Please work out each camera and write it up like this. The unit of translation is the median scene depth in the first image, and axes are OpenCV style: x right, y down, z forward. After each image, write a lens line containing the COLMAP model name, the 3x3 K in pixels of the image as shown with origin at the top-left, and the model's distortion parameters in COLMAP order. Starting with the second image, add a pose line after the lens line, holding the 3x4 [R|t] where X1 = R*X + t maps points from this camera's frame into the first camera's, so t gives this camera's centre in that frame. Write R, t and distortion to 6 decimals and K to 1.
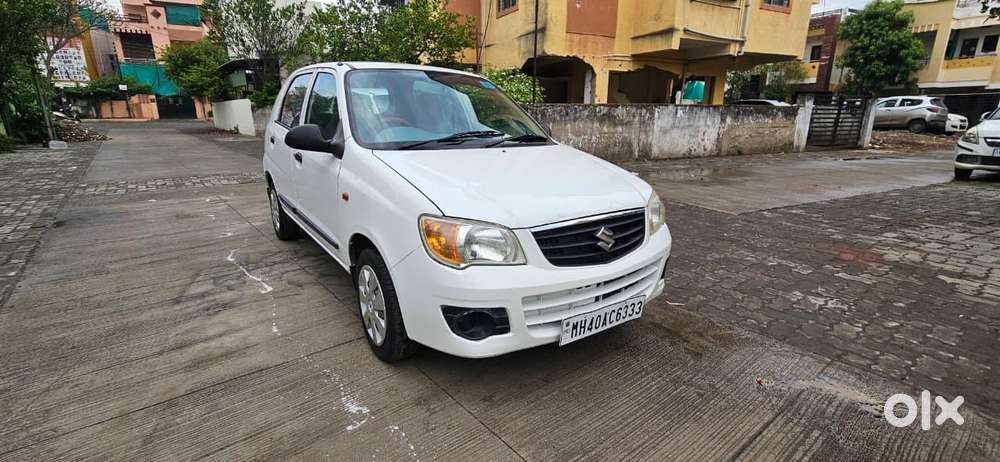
lens RADIAL K [[438.3, 0, 503.4], [0, 438.3, 232.6], [0, 0, 1]] dist [-0.000743, -0.000096]
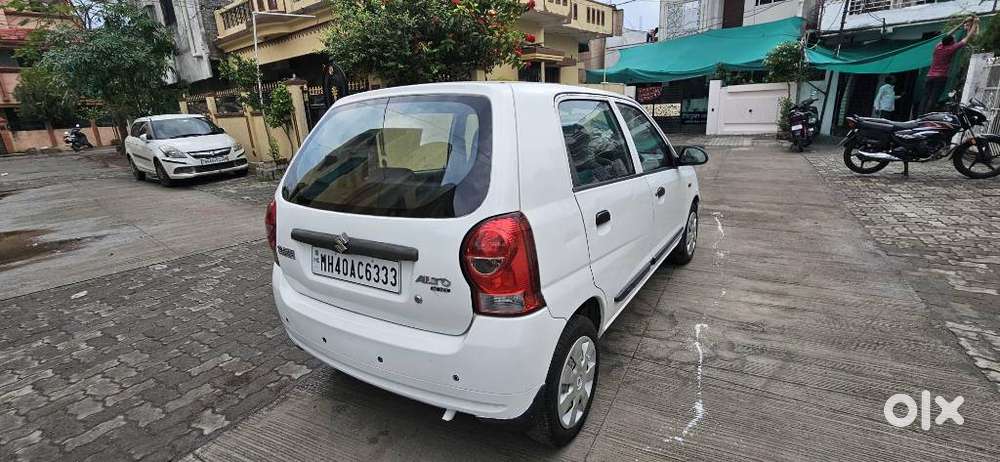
lens RADIAL K [[438.3, 0, 503.4], [0, 438.3, 232.6], [0, 0, 1]] dist [-0.000743, -0.000096]
pose [[-0.363435, -0.241623, 0.899741, -1.497263], [0.285662, 0.890356, 0.354492, -0.647374], [-0.886742, 0.385856, -0.254564, 1.936083]]
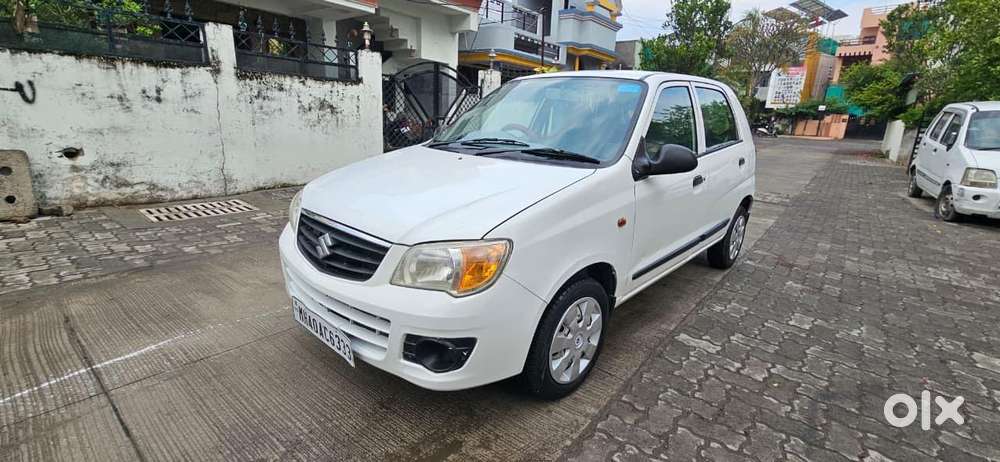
lens RADIAL K [[438.3, 0, 503.4], [0, 438.3, 232.6], [0, 0, 1]] dist [-0.000743, -0.000096]
pose [[0.208081, 0.254778, -0.944347, 0.946588], [-0.296286, 0.936537, 0.187386, -0.239970], [0.932157, 0.240805, 0.270363, 0.871755]]
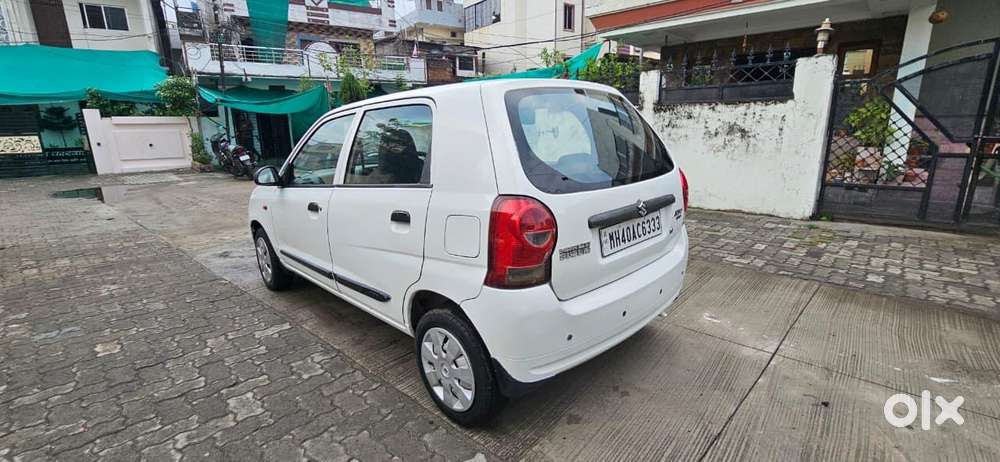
lens RADIAL K [[438.3, 0, 503.4], [0, 438.3, 232.6], [0, 0, 1]] dist [-0.000743, -0.000096]
pose [[-0.989558, 0.047043, -0.136242, -0.375785], [-0.023941, 0.878461, 0.477215, -0.805769], [0.142133, 0.475493, -0.868161, 2.709221]]
